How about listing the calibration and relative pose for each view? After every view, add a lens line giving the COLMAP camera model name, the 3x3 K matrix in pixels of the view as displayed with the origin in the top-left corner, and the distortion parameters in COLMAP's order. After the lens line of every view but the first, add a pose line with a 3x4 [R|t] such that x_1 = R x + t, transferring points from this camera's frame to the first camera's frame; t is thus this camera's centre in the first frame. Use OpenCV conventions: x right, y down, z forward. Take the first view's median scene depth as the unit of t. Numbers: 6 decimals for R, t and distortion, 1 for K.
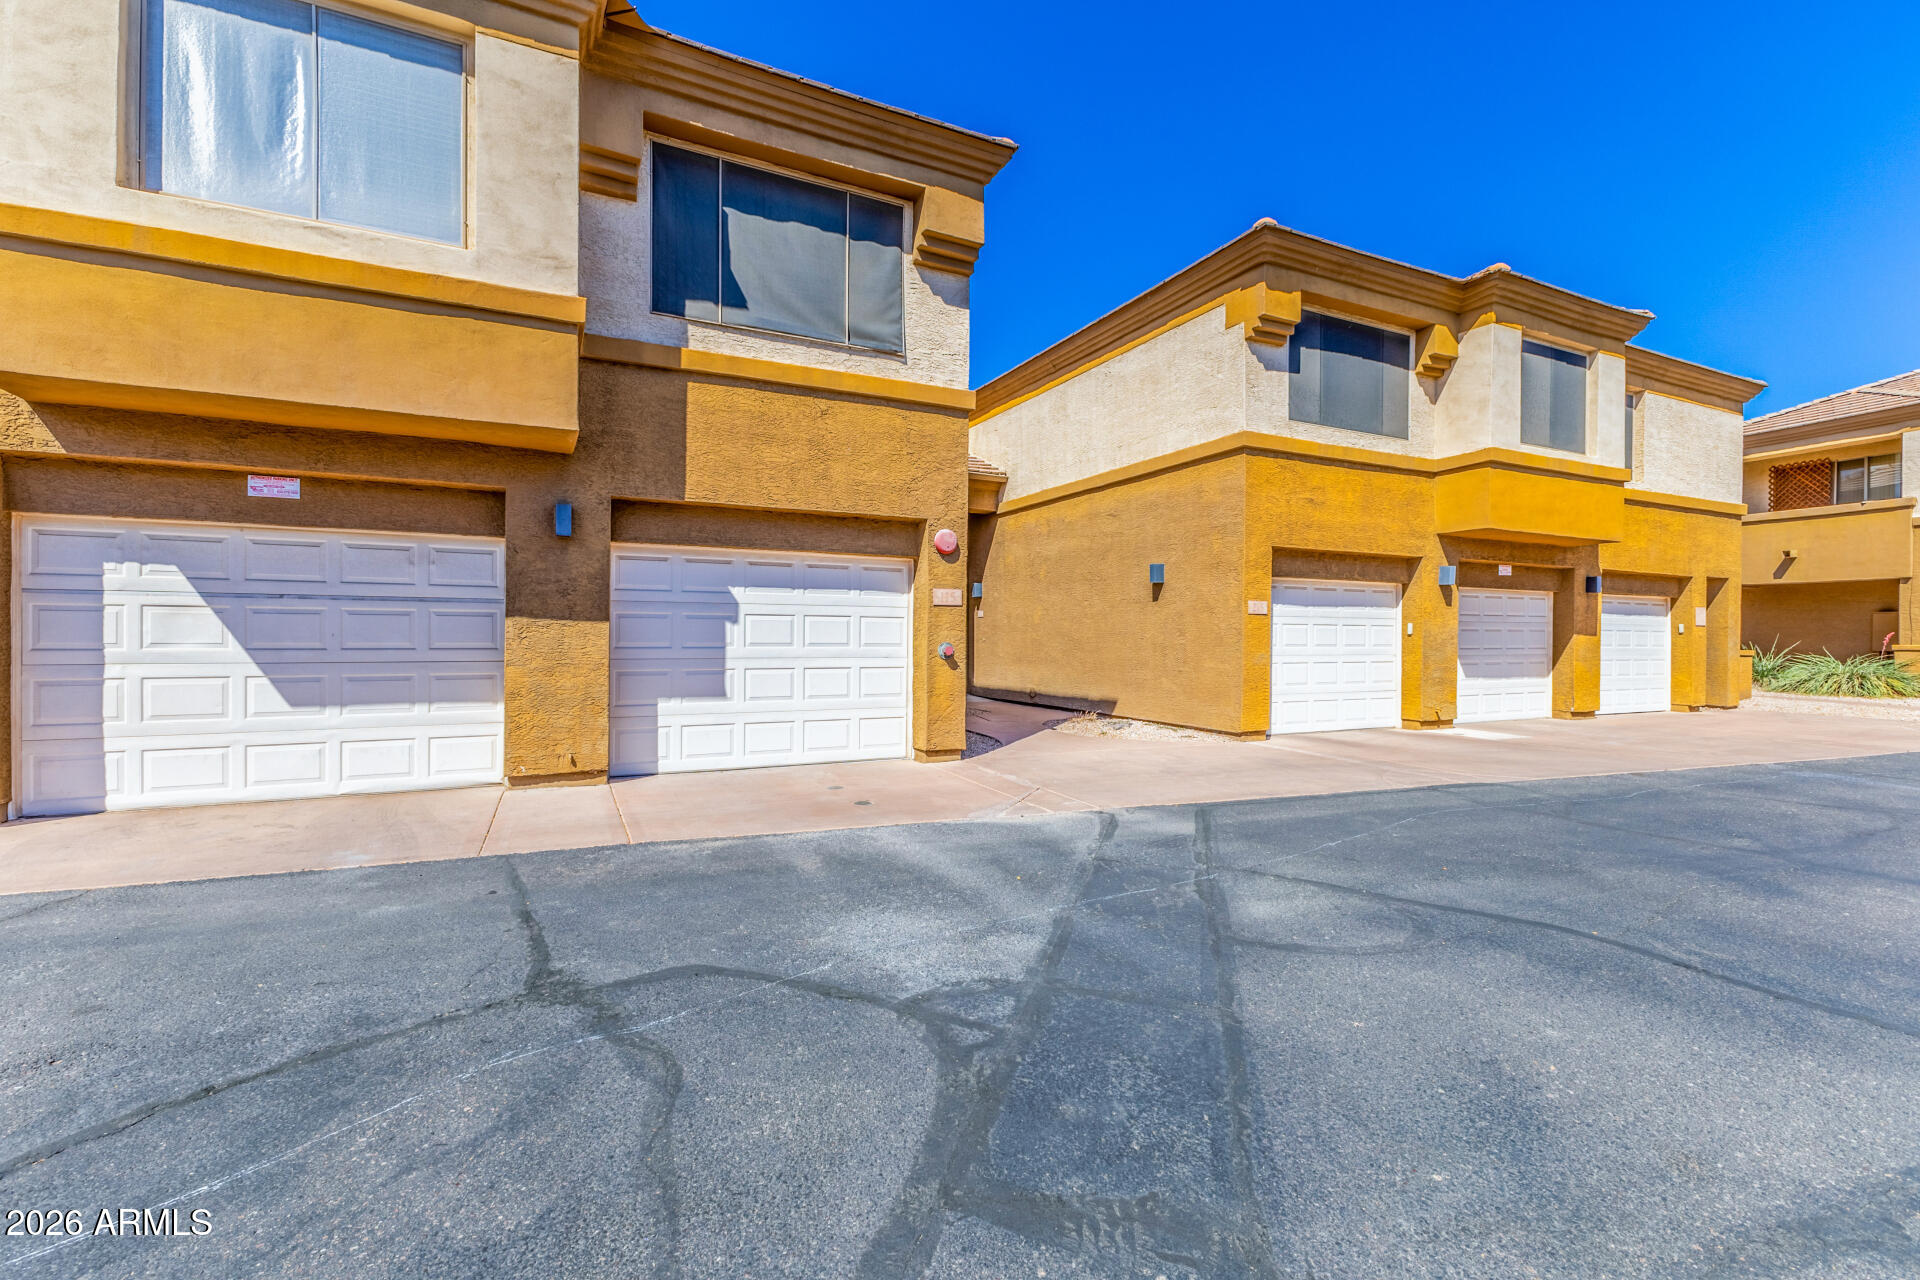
lens RADIAL K [[841.4, 0, 967.9], [0, 841.4, 641.8], [0, 0, 1]] dist [0.011948, -0.004160]
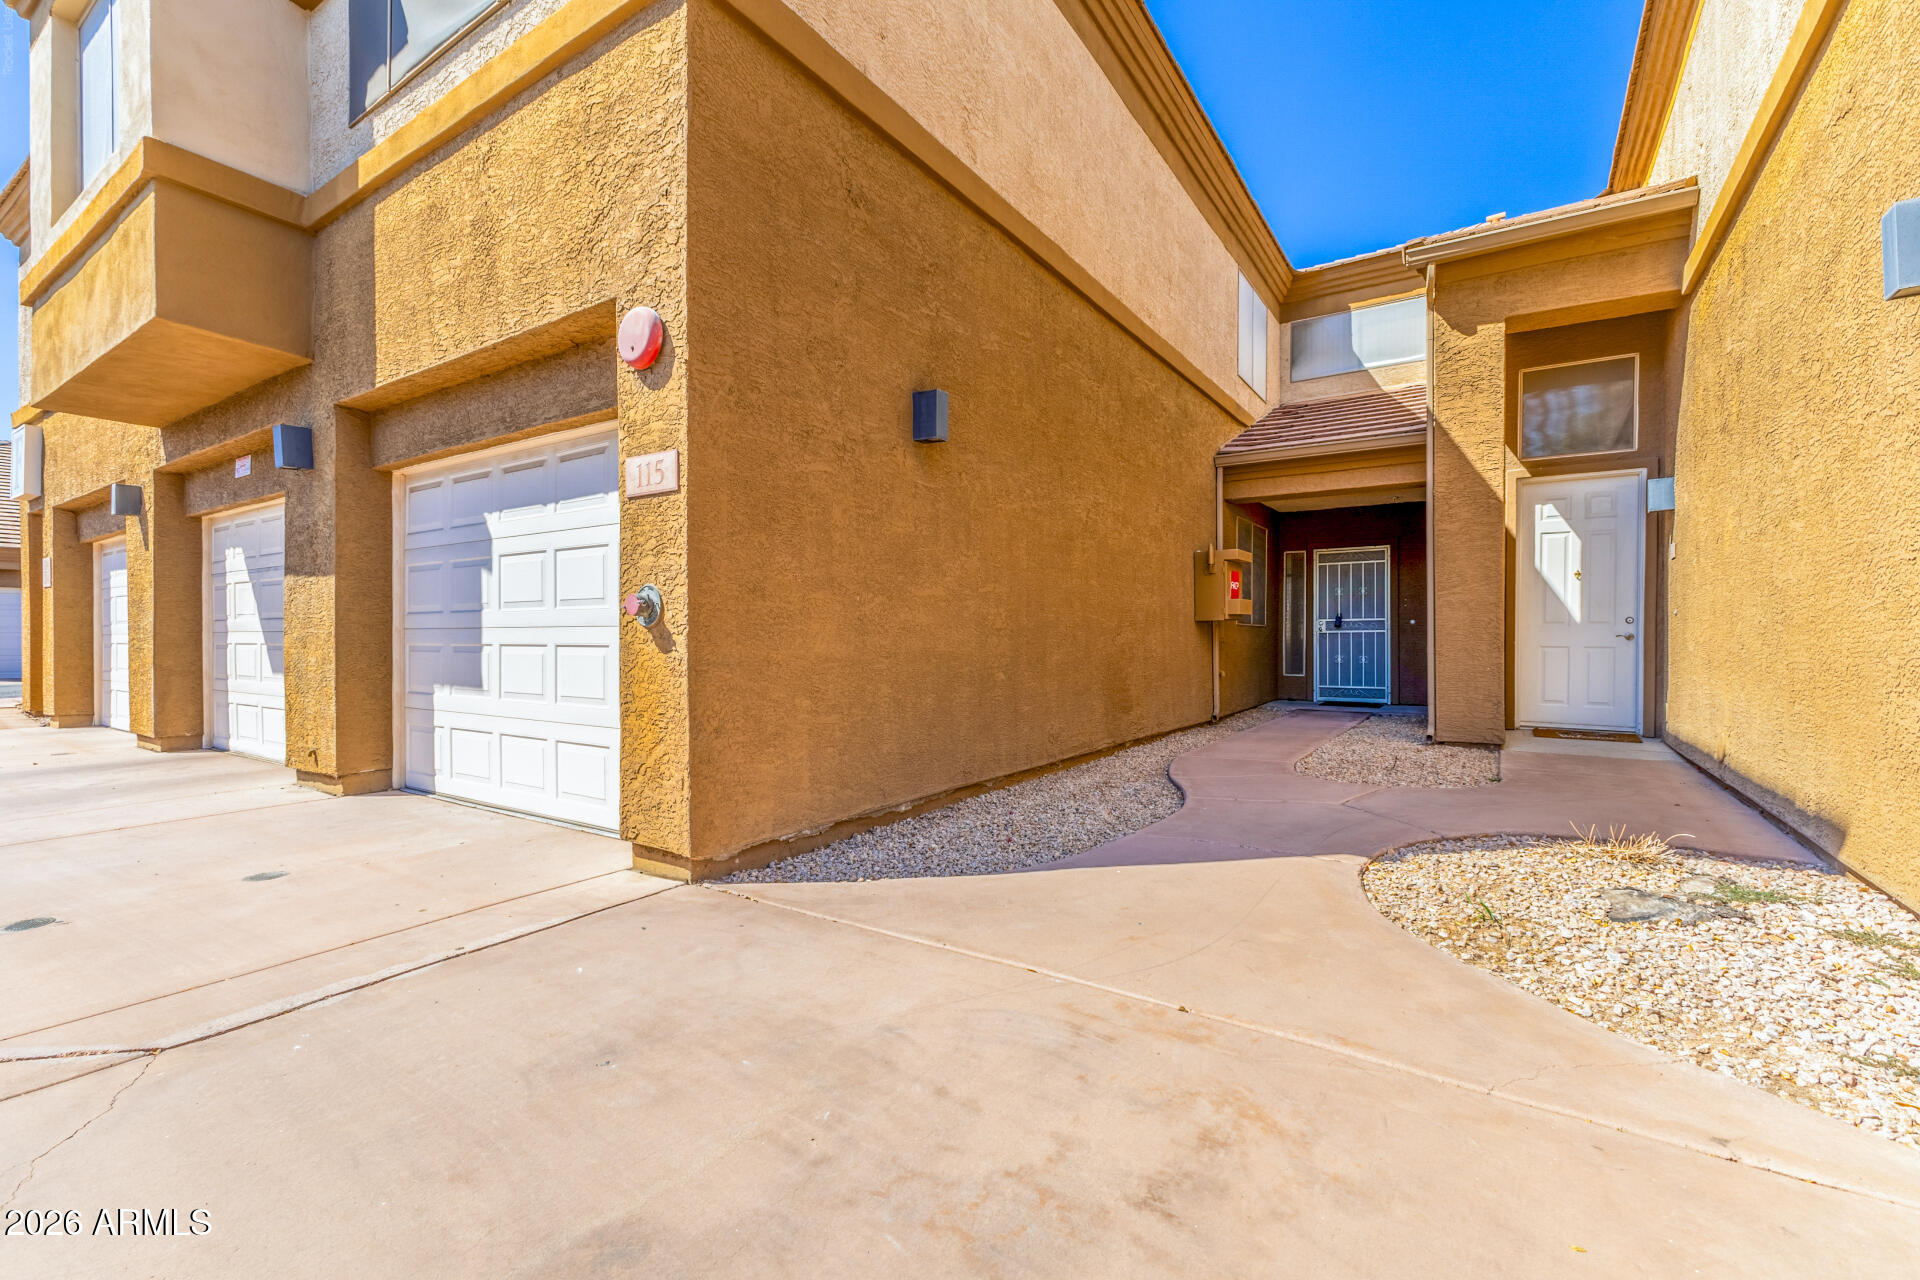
lens RADIAL K [[841.4, 0, 955.8], [0, 841.4, 645.8], [0, 0, 1]] dist [0.011948, -0.004160]
pose [[0.479623, 0.001781, -0.877473, 0.466253], [-0.004815, 0.999988, -0.000602, 0.034005], [0.877462, 0.004513, 0.479626, 1.079243]]
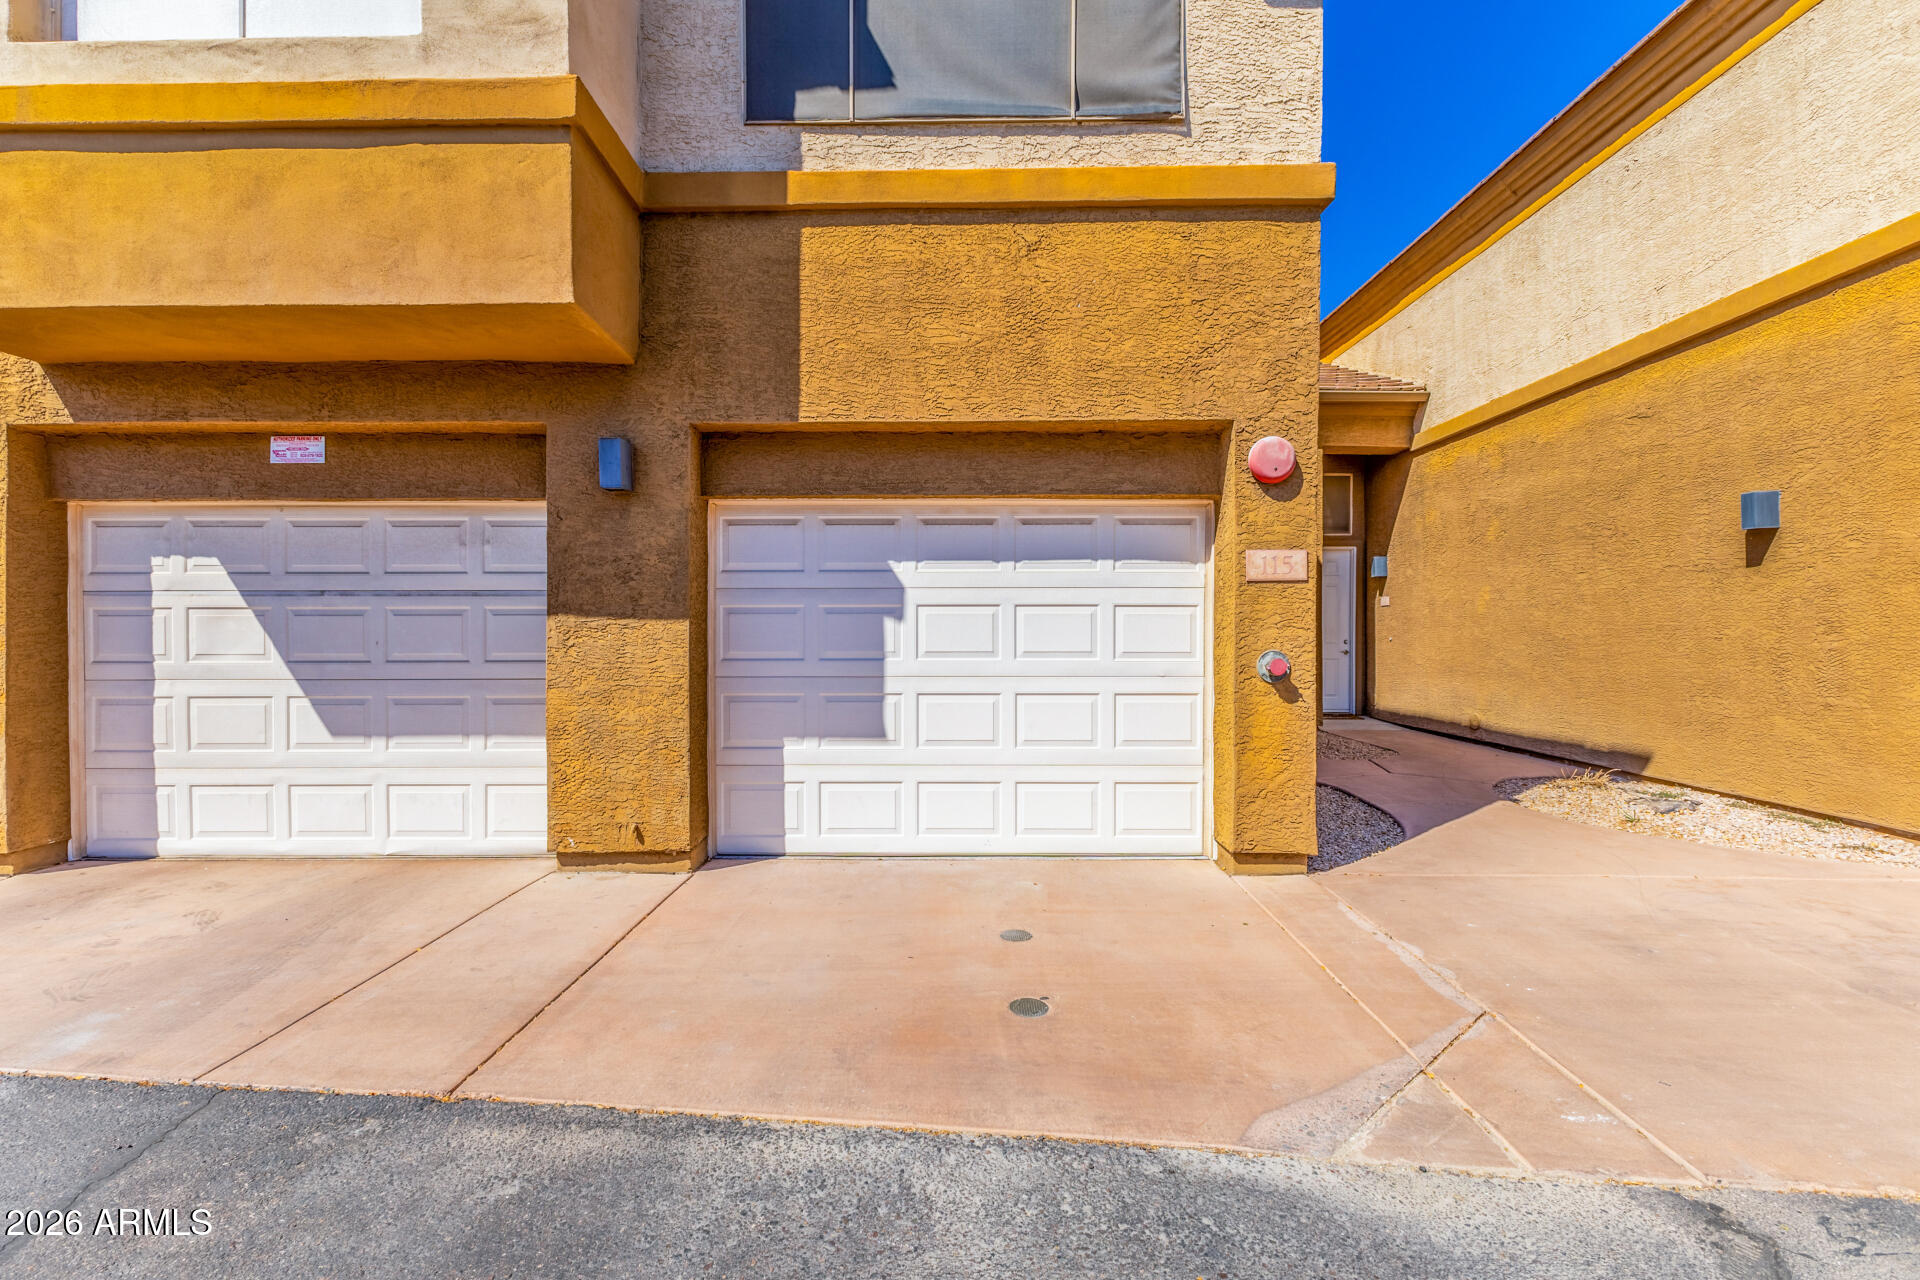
lens RADIAL K [[841.4, 0, 948.7], [0, 841.4, 638.1], [0, 0, 1]] dist [0.011948, -0.004160]
pose [[0.885088, -0.003102, -0.465414, 0.045937], [0.003462, 0.999994, -0.000080, -0.009263], [0.465411, -0.001540, 0.885093, 0.505190]]
